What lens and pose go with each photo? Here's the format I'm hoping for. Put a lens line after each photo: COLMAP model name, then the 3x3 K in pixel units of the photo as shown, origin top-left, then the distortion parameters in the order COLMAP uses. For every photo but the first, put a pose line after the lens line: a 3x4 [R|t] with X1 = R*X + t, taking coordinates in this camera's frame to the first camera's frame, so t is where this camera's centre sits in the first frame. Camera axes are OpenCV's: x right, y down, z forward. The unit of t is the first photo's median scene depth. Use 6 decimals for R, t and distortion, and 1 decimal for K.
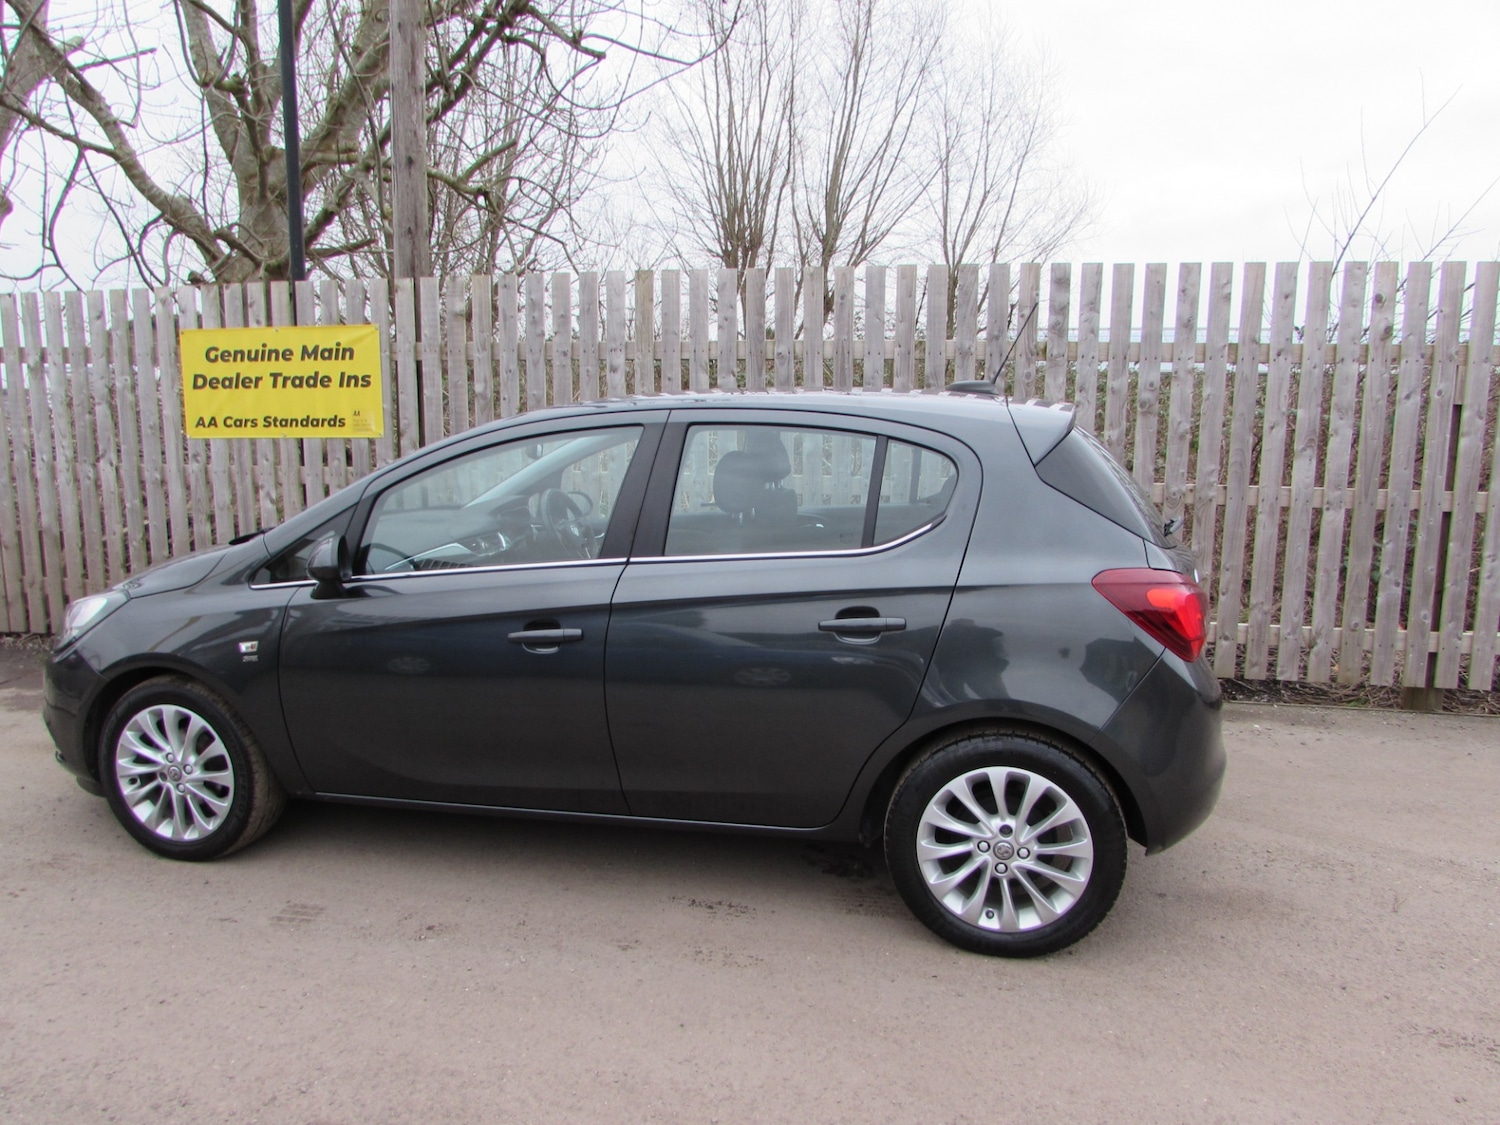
lens RADIAL K [[1063.8, 0, 752.1], [0, 1063.8, 566.3], [0, 0, 1]] dist [-0.042941, 0.023655]
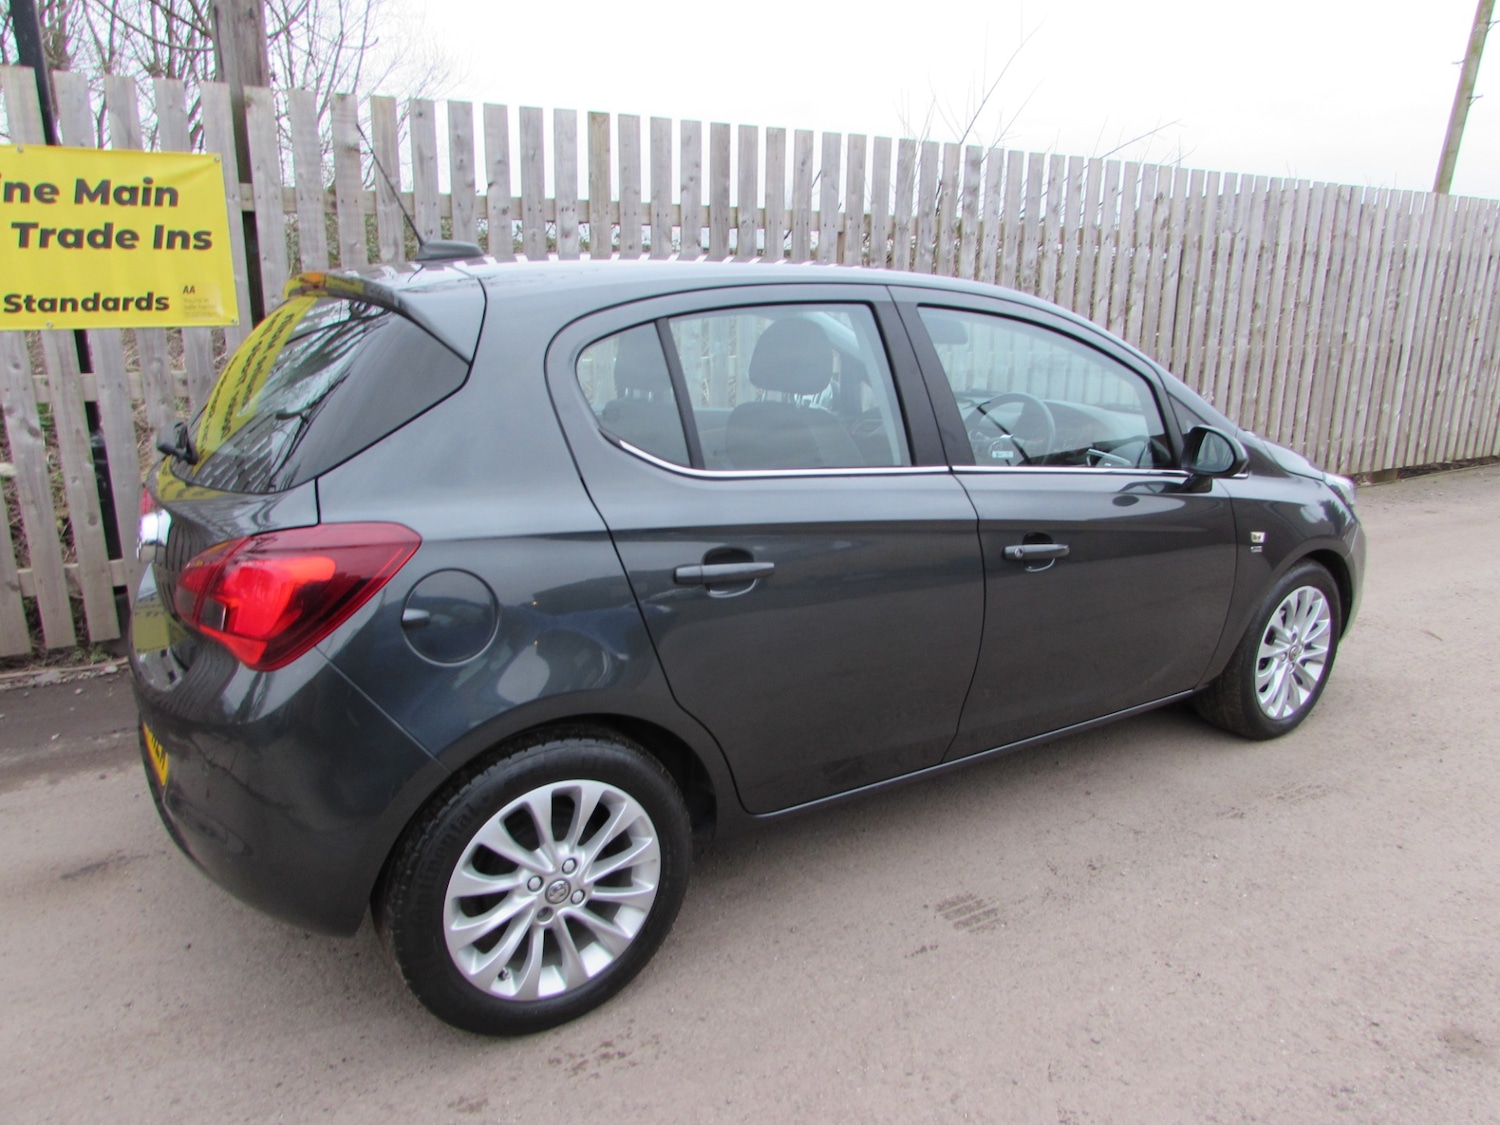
lens RADIAL K [[1063.8, 0, 757.8], [0, 1063.8, 566.7], [0, 0, 1]] dist [-0.042941, 0.023655]
pose [[0.773638, -0.161054, 0.612818, -0.595678], [0.087833, 0.985079, 0.148005, -0.042964], [-0.627511, -0.060676, 0.776240, 0.276054]]
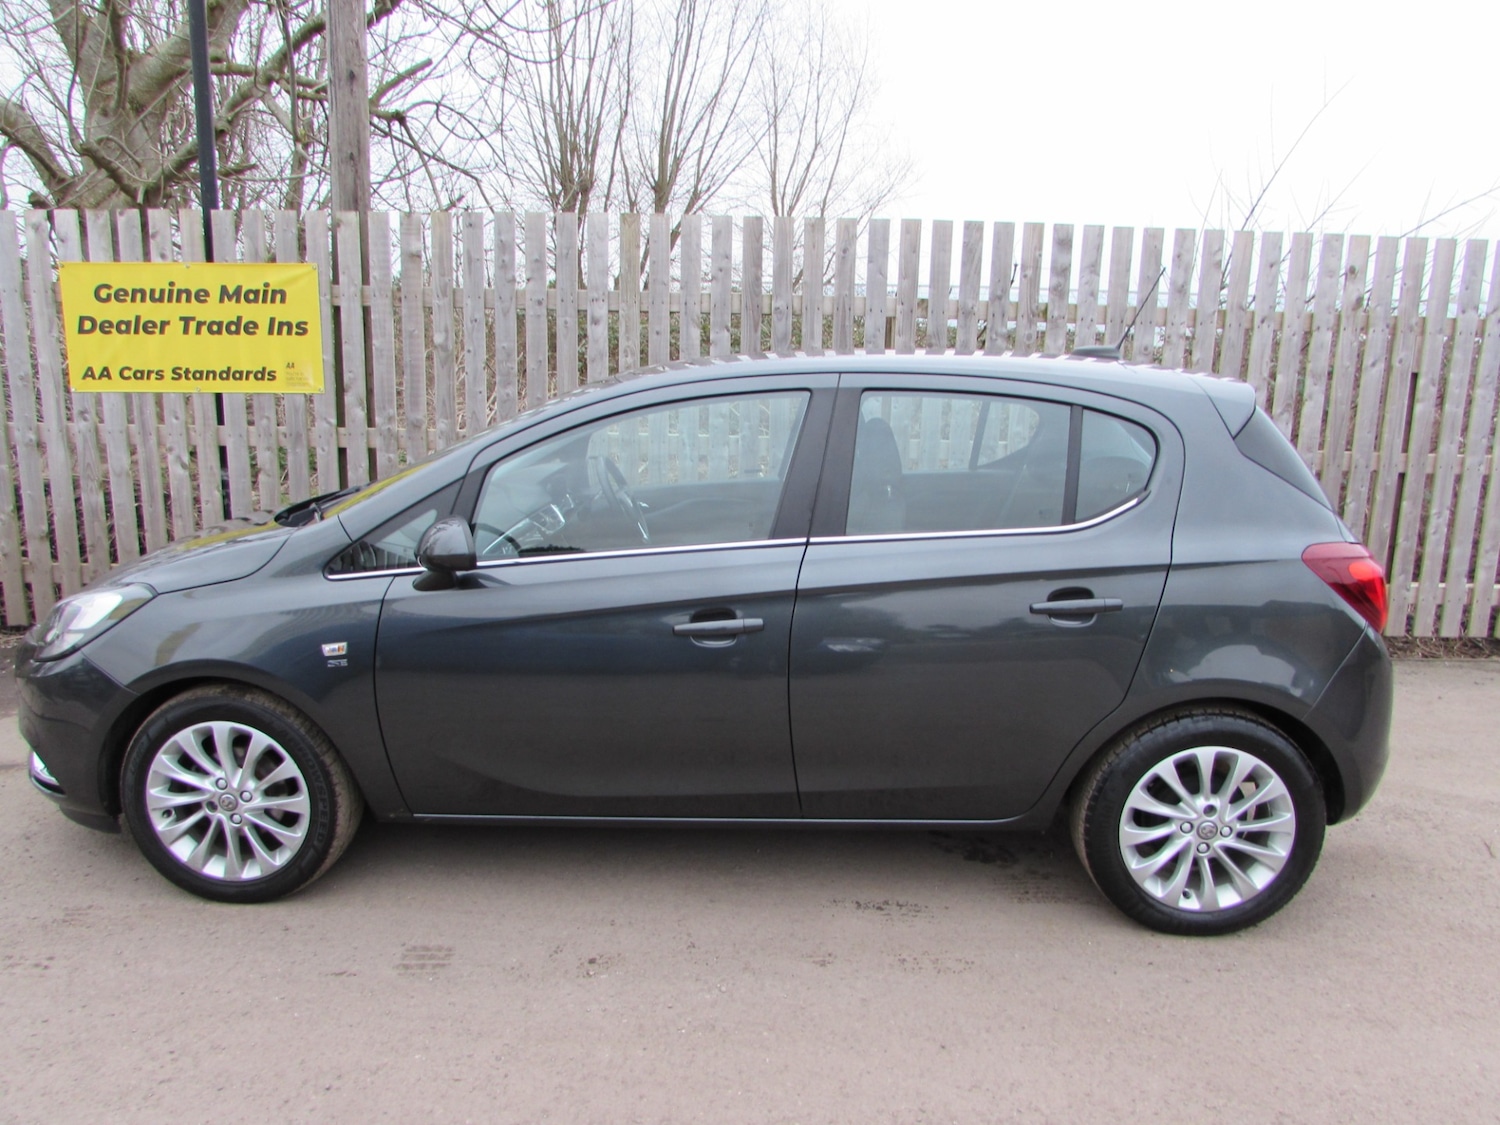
lens RADIAL K [[1063.8, 0, 753.2], [0, 1063.8, 566.6], [0, 0, 1]] dist [-0.042941, 0.023655]
pose [[0.980912, -0.022498, 0.193148, -0.190691], [0.013744, 0.998822, 0.046545, -0.014904], [-0.193967, -0.043002, 0.980065, 0.068707]]
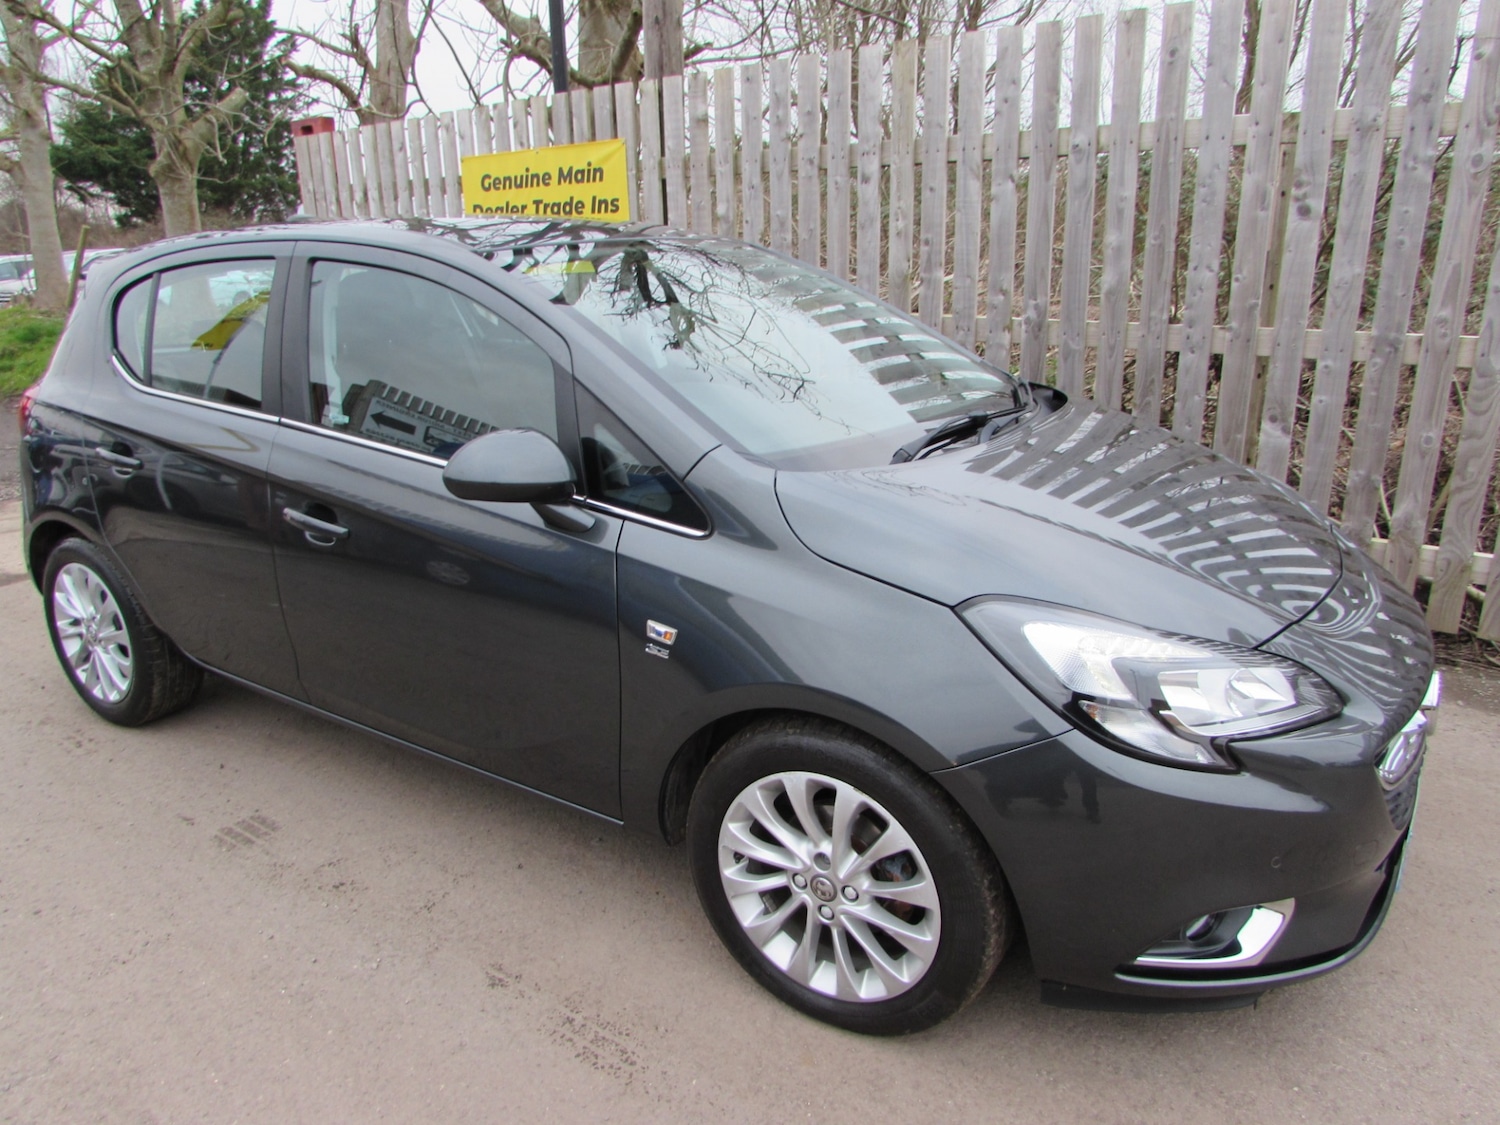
lens RADIAL K [[1063.8, 0, 749.2], [0, 1063.8, 565.9], [0, 0, 1]] dist [-0.042941, 0.023655]
pose [[0.889547, 0.113712, -0.442466, 0.181927], [-0.043924, 0.985328, 0.164920, -0.031601], [0.454728, -0.127269, 0.881490, 0.254370]]
